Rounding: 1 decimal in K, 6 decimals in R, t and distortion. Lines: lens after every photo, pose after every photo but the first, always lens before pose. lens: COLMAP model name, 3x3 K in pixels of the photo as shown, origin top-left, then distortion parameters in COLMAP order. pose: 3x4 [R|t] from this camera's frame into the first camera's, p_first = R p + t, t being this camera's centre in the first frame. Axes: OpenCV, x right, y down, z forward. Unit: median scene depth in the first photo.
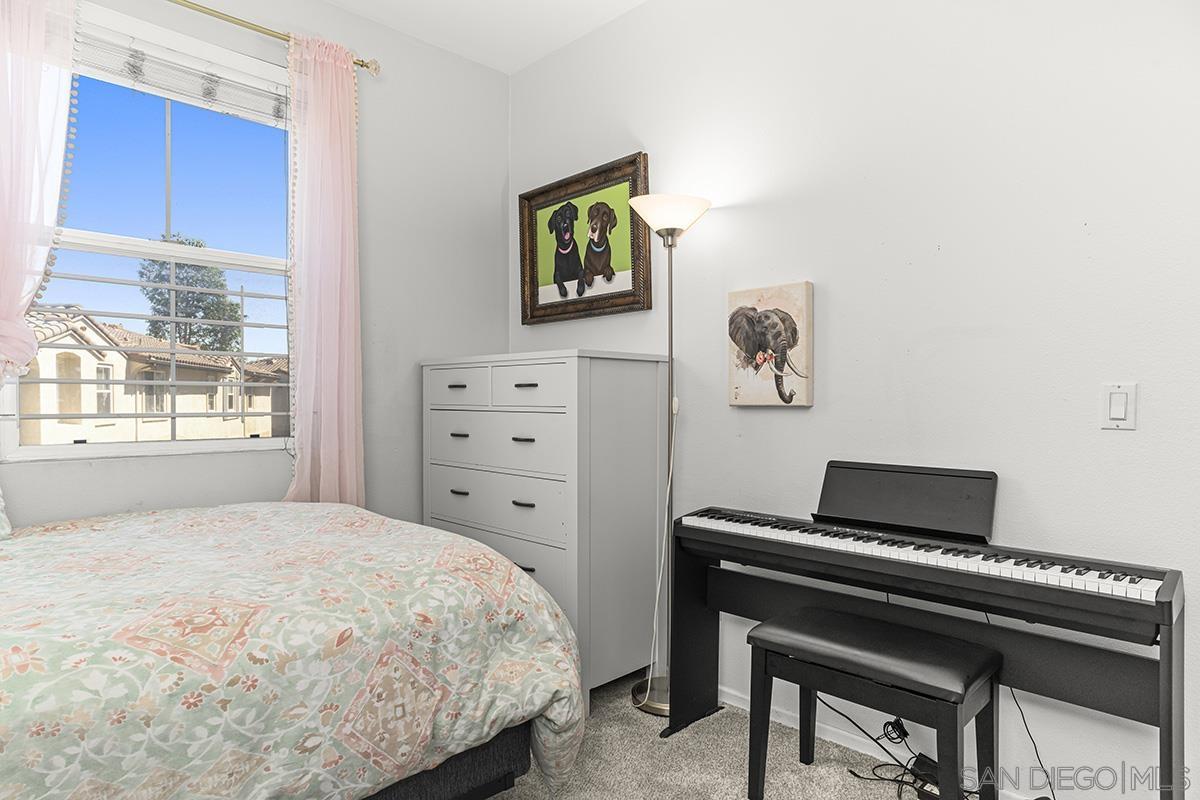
lens RADIAL K [[696.5, 0, 602.5], [0, 696.5, 390.9], [0, 0, 1]] dist [-0.060759, 0.047469]
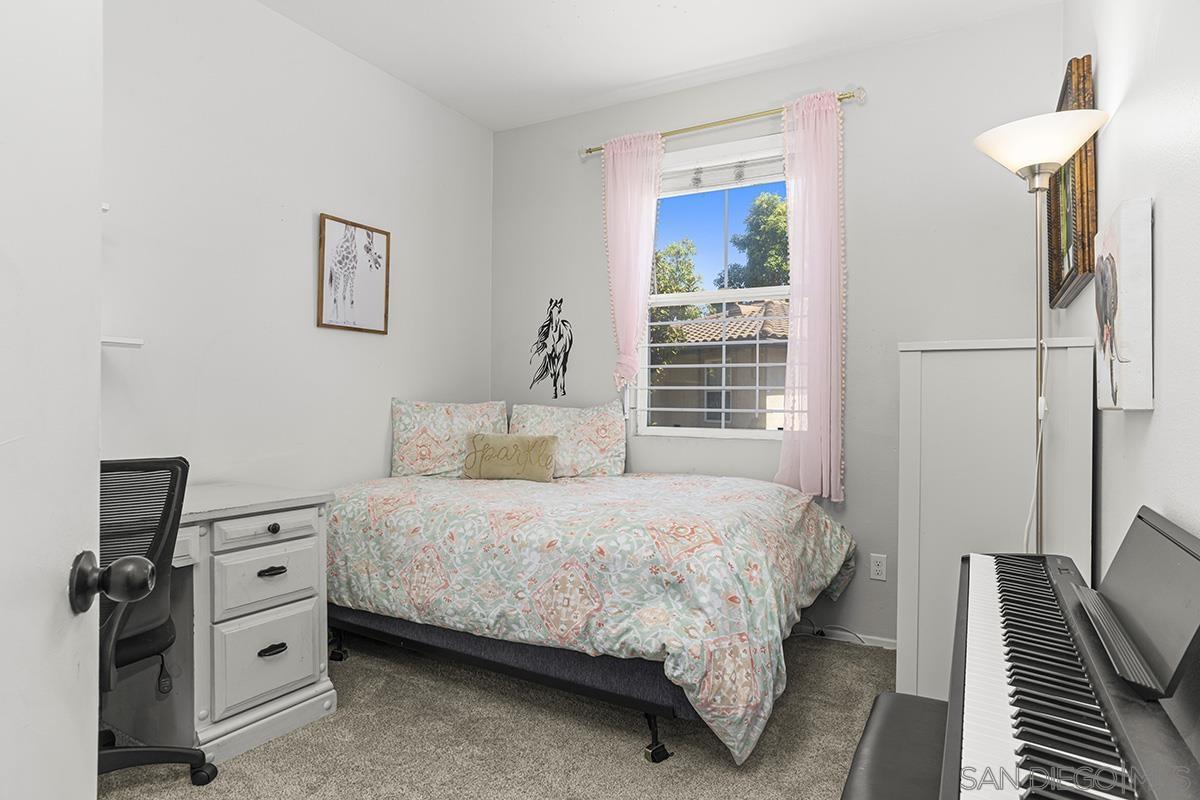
lens RADIAL K [[683.5, 0, 600.3], [0, 683.5, 400.8], [0, 0, 1]] dist [-0.056946, 0.043364]
pose [[0.263842, -0.003718, -0.964559, 1.113758], [-0.000705, 0.999992, -0.004047, 0.028778], [0.964566, 0.001748, 0.263837, 0.645339]]
